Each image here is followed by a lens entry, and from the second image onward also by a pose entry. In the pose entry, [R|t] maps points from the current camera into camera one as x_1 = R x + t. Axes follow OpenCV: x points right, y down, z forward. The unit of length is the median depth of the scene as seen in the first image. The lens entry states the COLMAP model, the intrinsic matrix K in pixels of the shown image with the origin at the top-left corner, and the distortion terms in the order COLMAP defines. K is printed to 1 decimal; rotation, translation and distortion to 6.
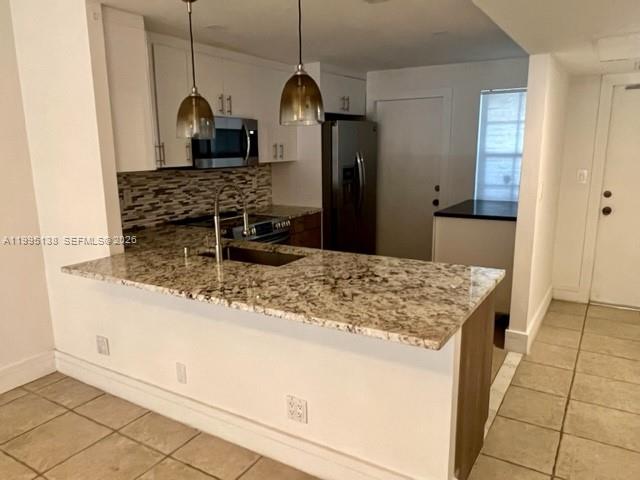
lens RADIAL K [[485.0, 0, 311.7], [0, 485.0, 244.3], [0, 0, 1]] dist [-0.010050, -0.002589]
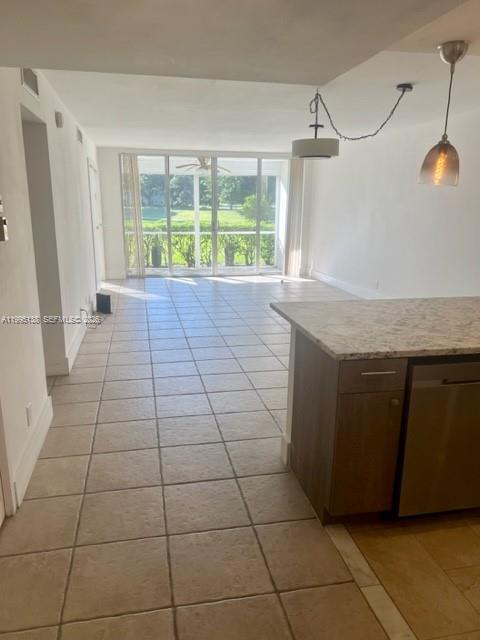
lens RADIAL K [[477.3, 0, 240.0], [0, 477.3, 320.0], [0, 0, 1]] dist [0.067201, -0.091331]
pose [[-0.714481, 0.171265, -0.678370, 0.940854], [-0.143477, 0.913106, 0.381643, -0.258923], [0.684786, 0.370007, -0.627824, 1.205849]]
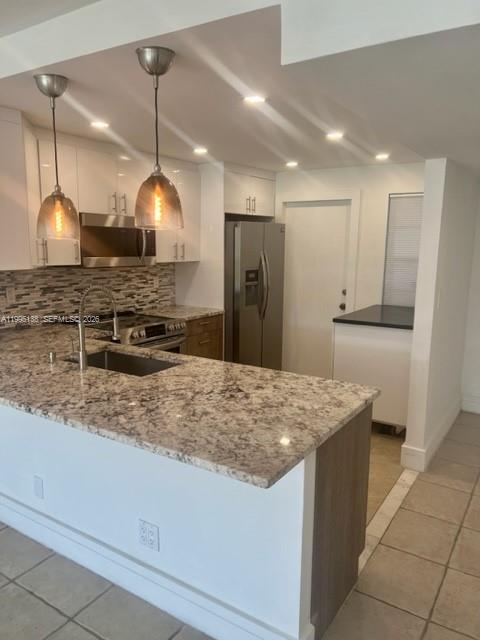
lens RADIAL K [[477.3, 0, 240.0], [0, 477.3, 320.0], [0, 0, 1]] dist [0.067201, -0.091331]
pose [[0.999581, 0.026548, -0.011499, 0.118378], [-0.026982, 0.998861, -0.039343, -0.029609], [0.010441, 0.039636, 0.999160, 0.060221]]
